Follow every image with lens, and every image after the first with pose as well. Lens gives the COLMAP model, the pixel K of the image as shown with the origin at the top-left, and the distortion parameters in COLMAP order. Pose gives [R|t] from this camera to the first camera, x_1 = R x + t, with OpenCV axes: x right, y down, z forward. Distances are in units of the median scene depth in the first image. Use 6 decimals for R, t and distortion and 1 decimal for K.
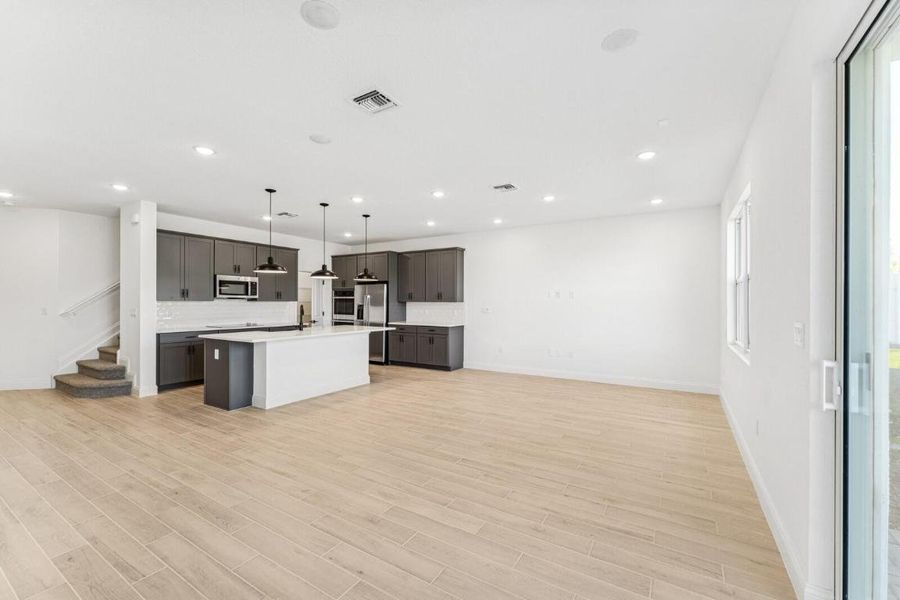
lens RADIAL K [[372.7, 0, 445.6], [0, 372.7, 303.7], [0, 0, 1]] dist [0.002828, 0.000244]
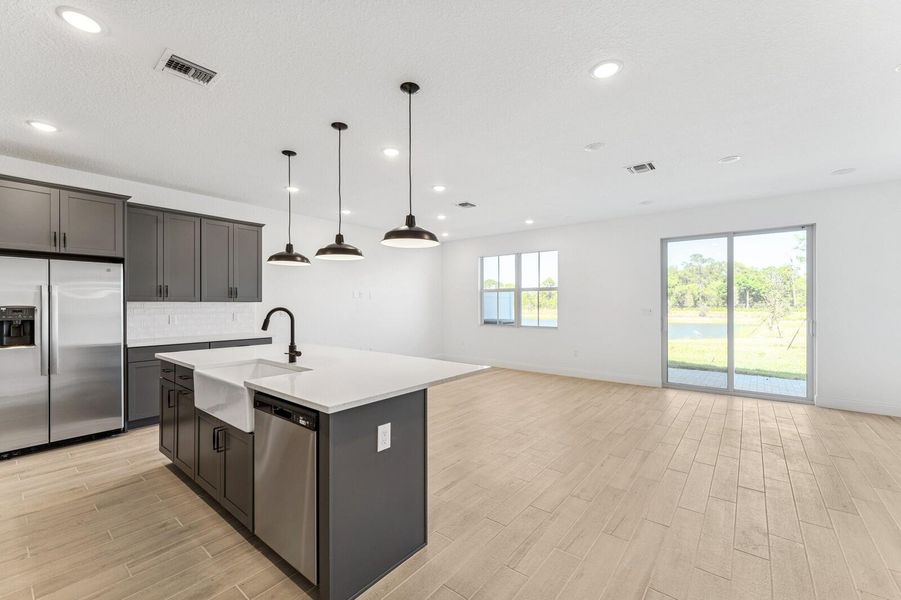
lens RADIAL K [[373.1, 0, 446.1], [0, 373.1, 303.7], [0, 0, 1]] dist [0.002828, 0.000244]
pose [[0.123240, -0.004506, 0.992367, -0.746619], [0.003097, 0.999987, 0.004157, -0.003495], [-0.992372, 0.002561, 0.123252, 0.671038]]
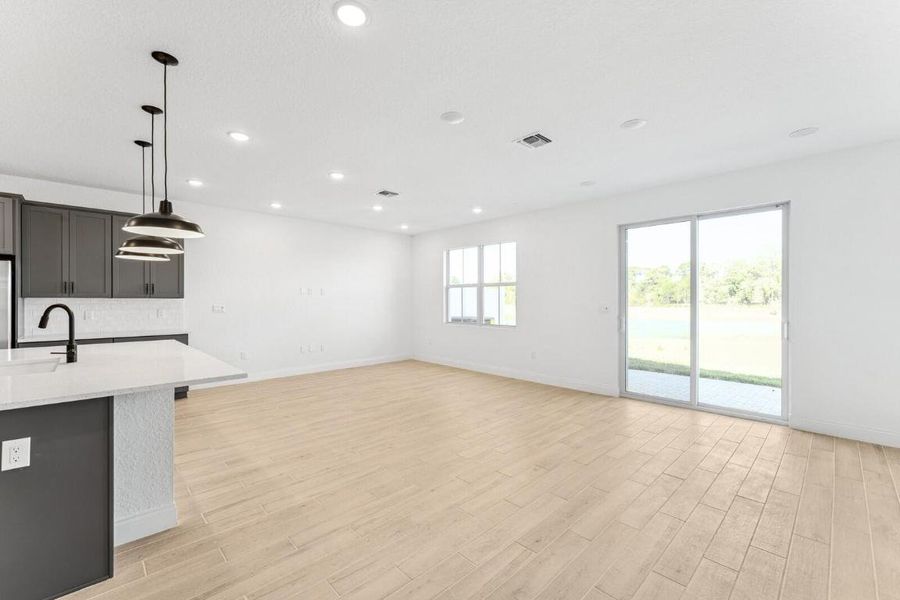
lens RADIAL K [[379.1, 0, 444.7], [0, 379.1, 300.7], [0, 0, 1]] dist [0.002495, 0.000282]
pose [[0.248374, -0.005852, 0.968646, -0.641016], [0.002893, 0.999982, 0.005299, -0.002519], [-0.968660, 0.001486, 0.248387, 0.410974]]
